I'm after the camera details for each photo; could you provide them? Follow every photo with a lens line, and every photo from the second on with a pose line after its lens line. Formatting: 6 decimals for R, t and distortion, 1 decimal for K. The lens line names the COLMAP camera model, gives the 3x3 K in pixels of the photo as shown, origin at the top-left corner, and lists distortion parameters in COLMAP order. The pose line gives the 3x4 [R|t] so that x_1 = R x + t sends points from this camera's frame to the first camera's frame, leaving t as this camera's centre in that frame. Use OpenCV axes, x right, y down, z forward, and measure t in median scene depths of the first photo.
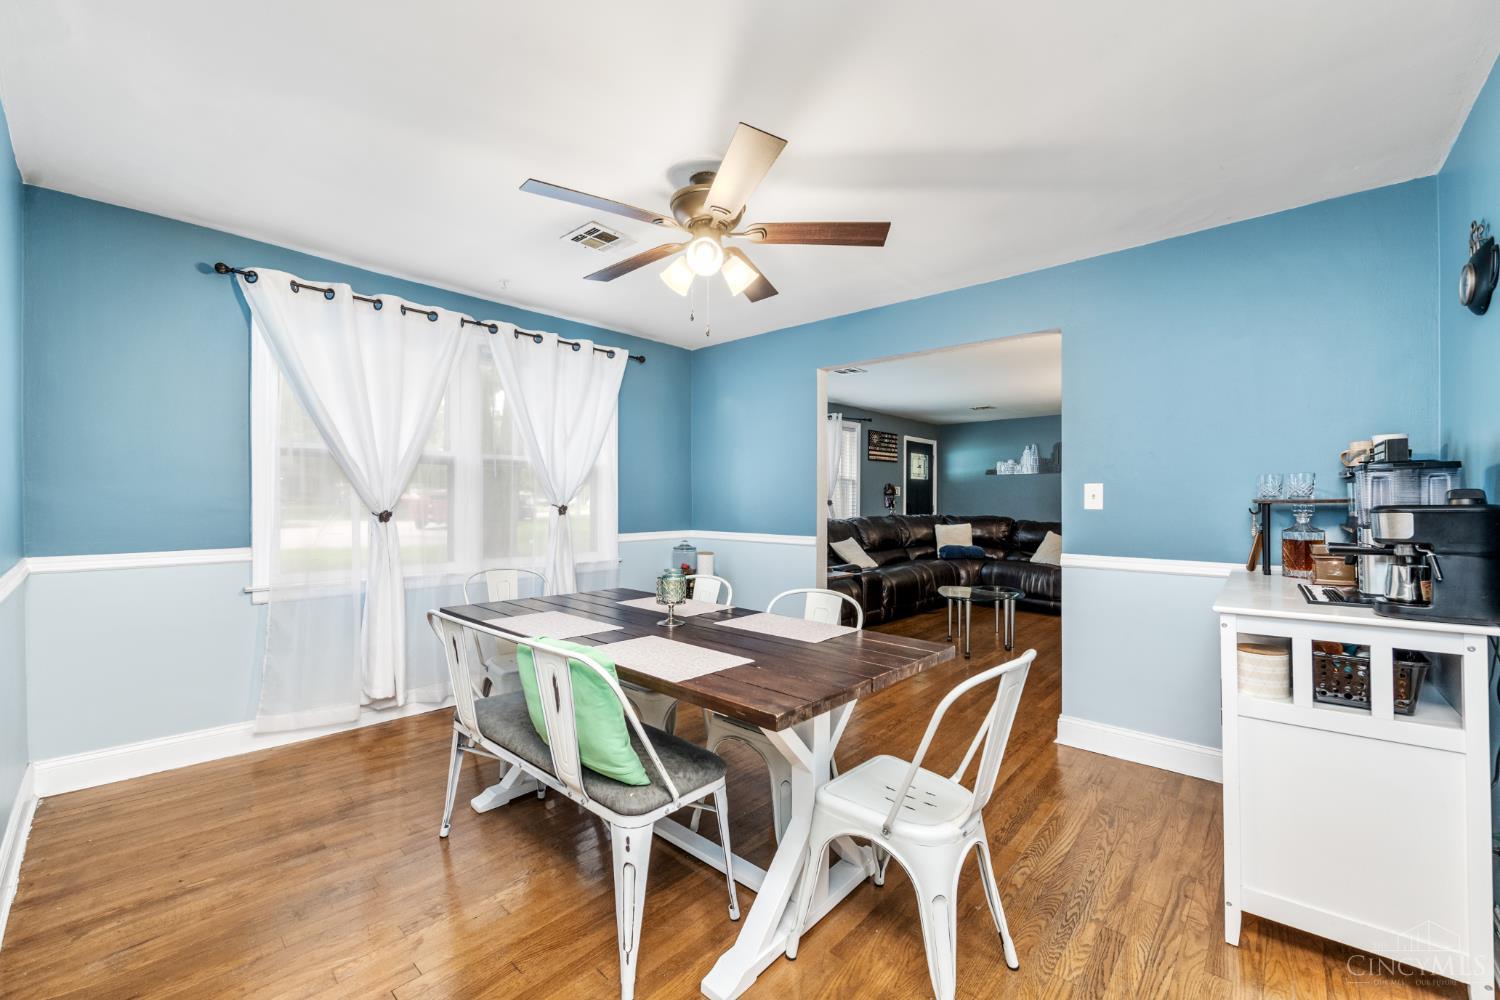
lens RADIAL K [[597.2, 0, 752.1], [0, 597.2, 497.5], [0, 0, 1]] dist [0.000133, -0.000105]
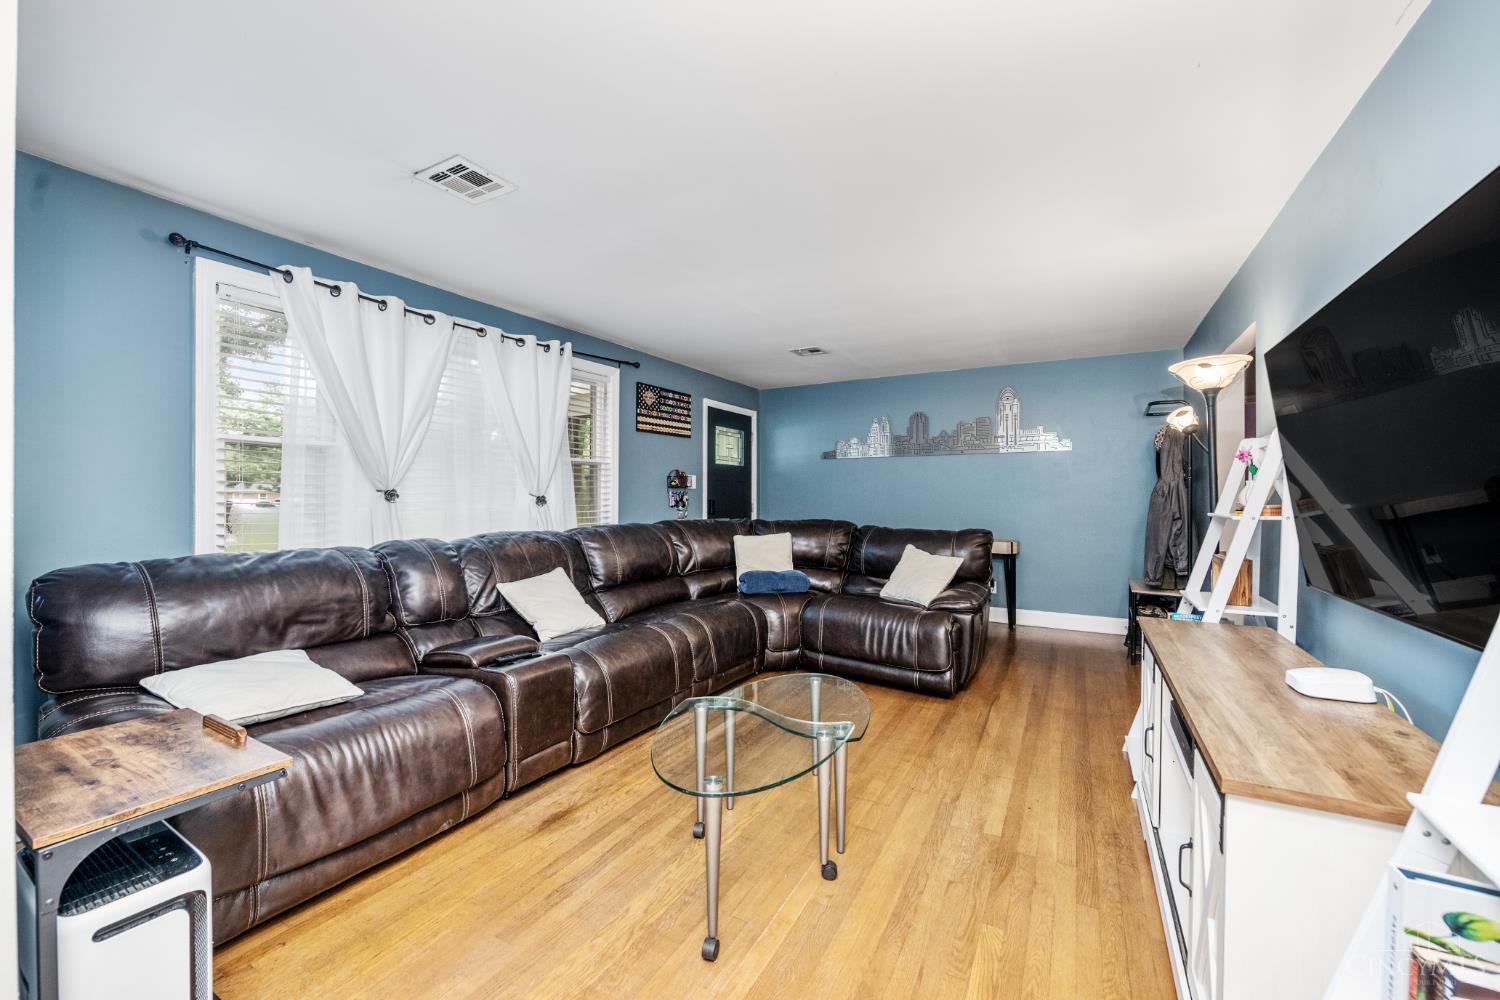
lens RADIAL K [[597.2, 0, 752.1], [0, 597.2, 497.5], [0, 0, 1]] dist [0.000133, -0.000105]
pose [[0.974006, 0.005820, 0.226447, 0.169603], [-0.009251, 0.999858, 0.014096, -0.003457], [-0.226333, -0.015825, 0.973922, 0.362892]]
